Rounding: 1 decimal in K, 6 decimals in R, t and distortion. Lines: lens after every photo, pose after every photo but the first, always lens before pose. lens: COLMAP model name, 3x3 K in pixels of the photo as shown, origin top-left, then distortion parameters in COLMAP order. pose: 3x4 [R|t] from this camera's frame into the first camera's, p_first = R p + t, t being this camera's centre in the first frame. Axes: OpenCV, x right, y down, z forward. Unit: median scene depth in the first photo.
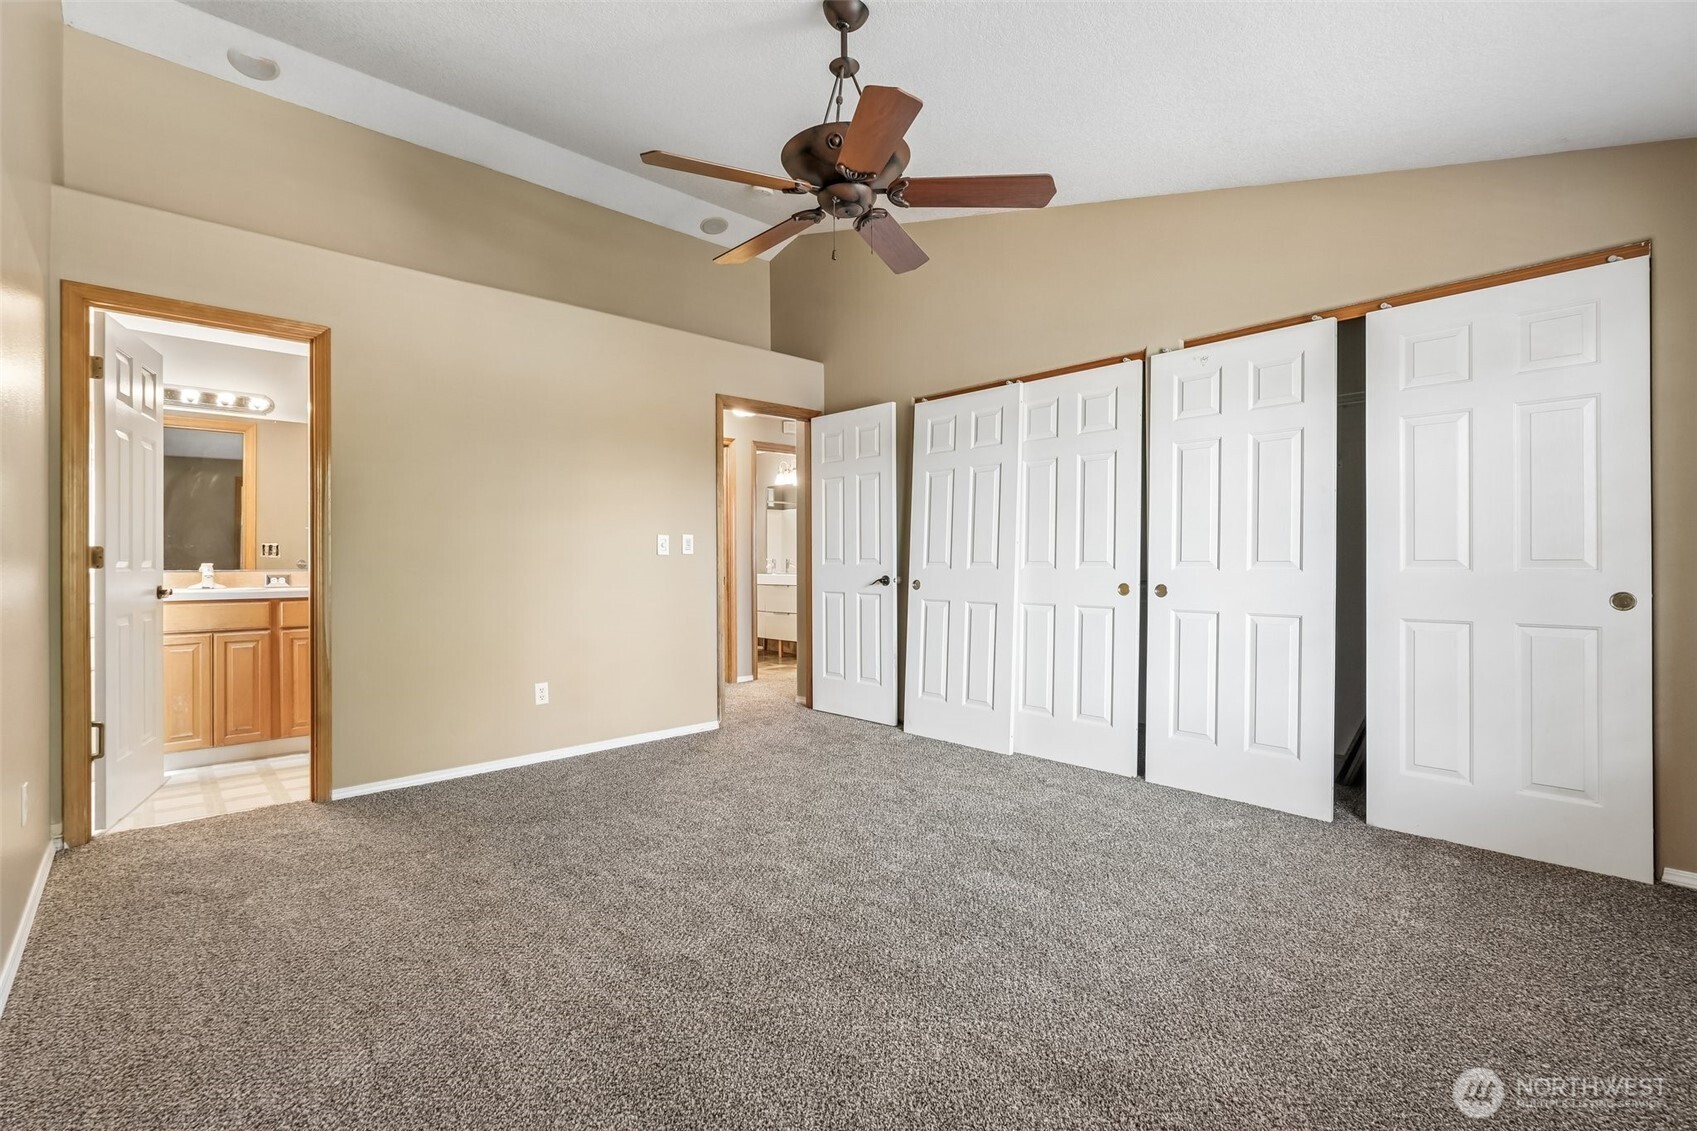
lens RADIAL K [[749.8, 0, 847.1], [0, 749.8, 568.1], [0, 0, 1]] dist [-0.009710, 0.002754]
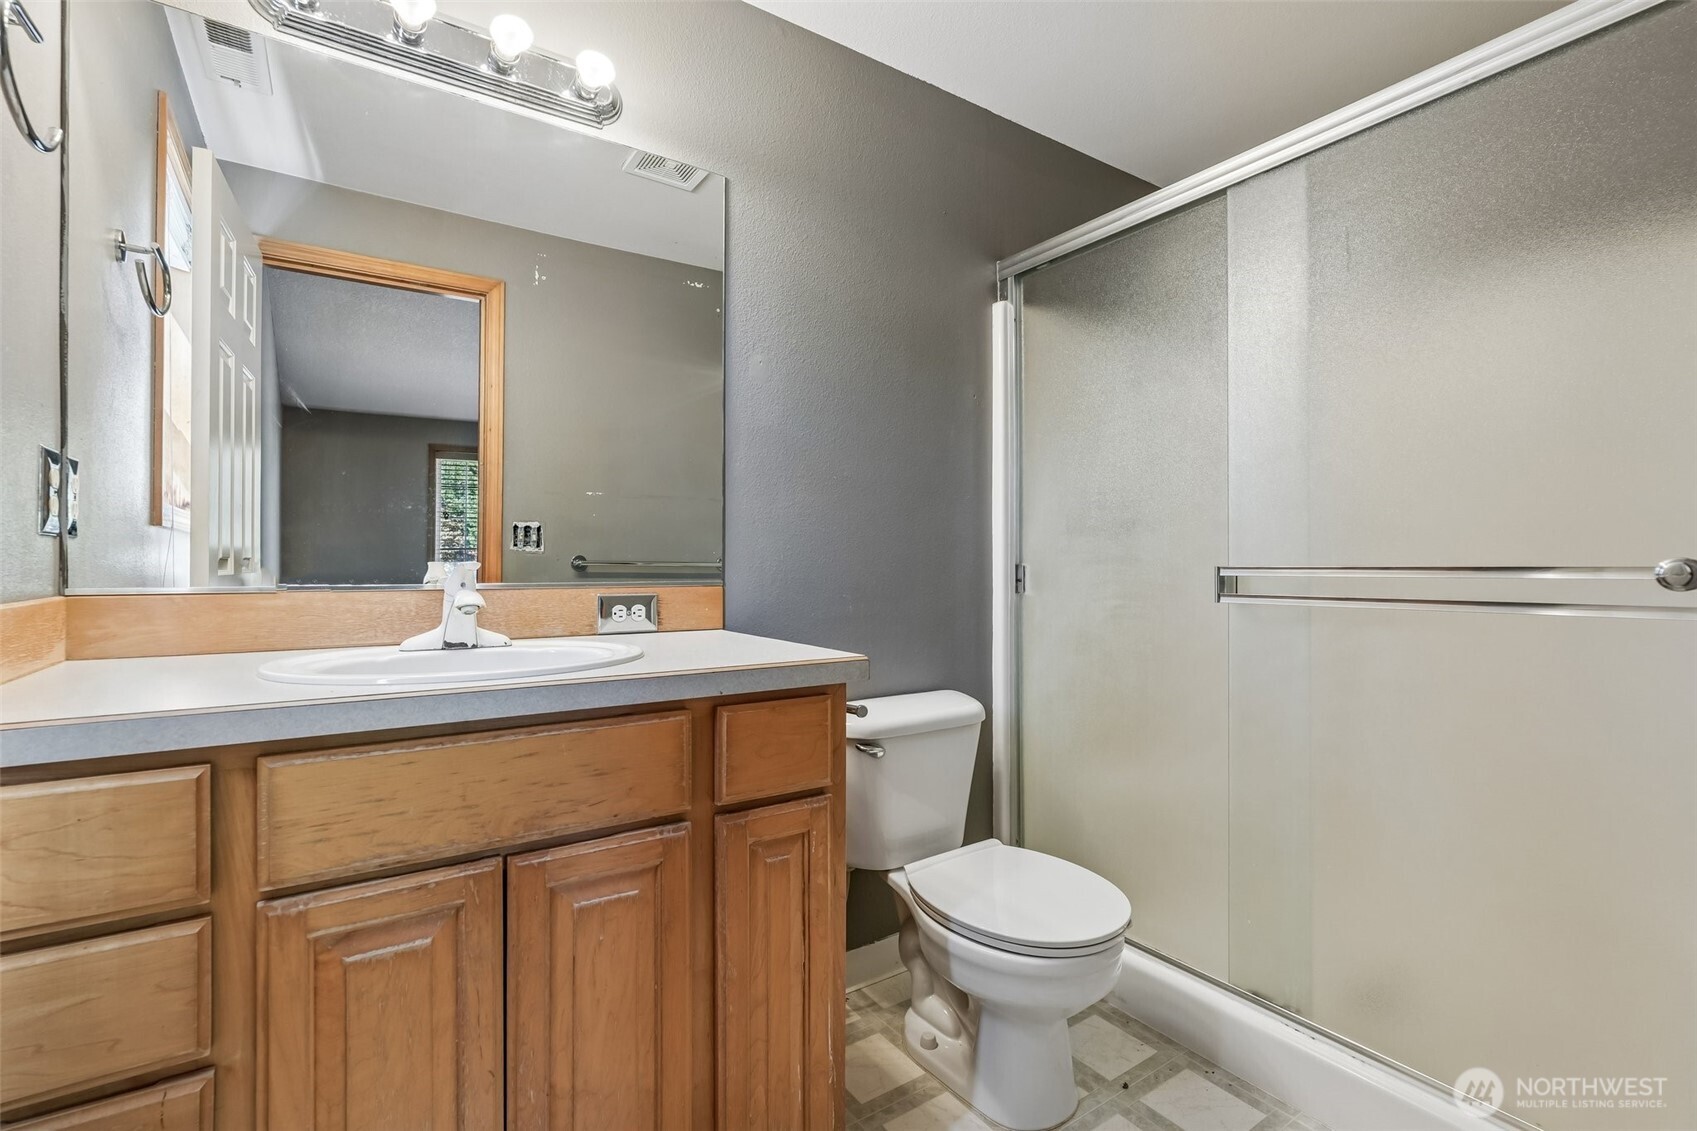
lens RADIAL K [[749.8, 0, 847.9], [0, 749.8, 561.8], [0, 0, 1]] dist [-0.009710, 0.002754]
pose [[0.988770, -0.001789, -0.149435, -0.623510], [0.000912, 0.999982, -0.005935, -0.004490], [0.149443, 0.005732, 0.988754, 0.688115]]
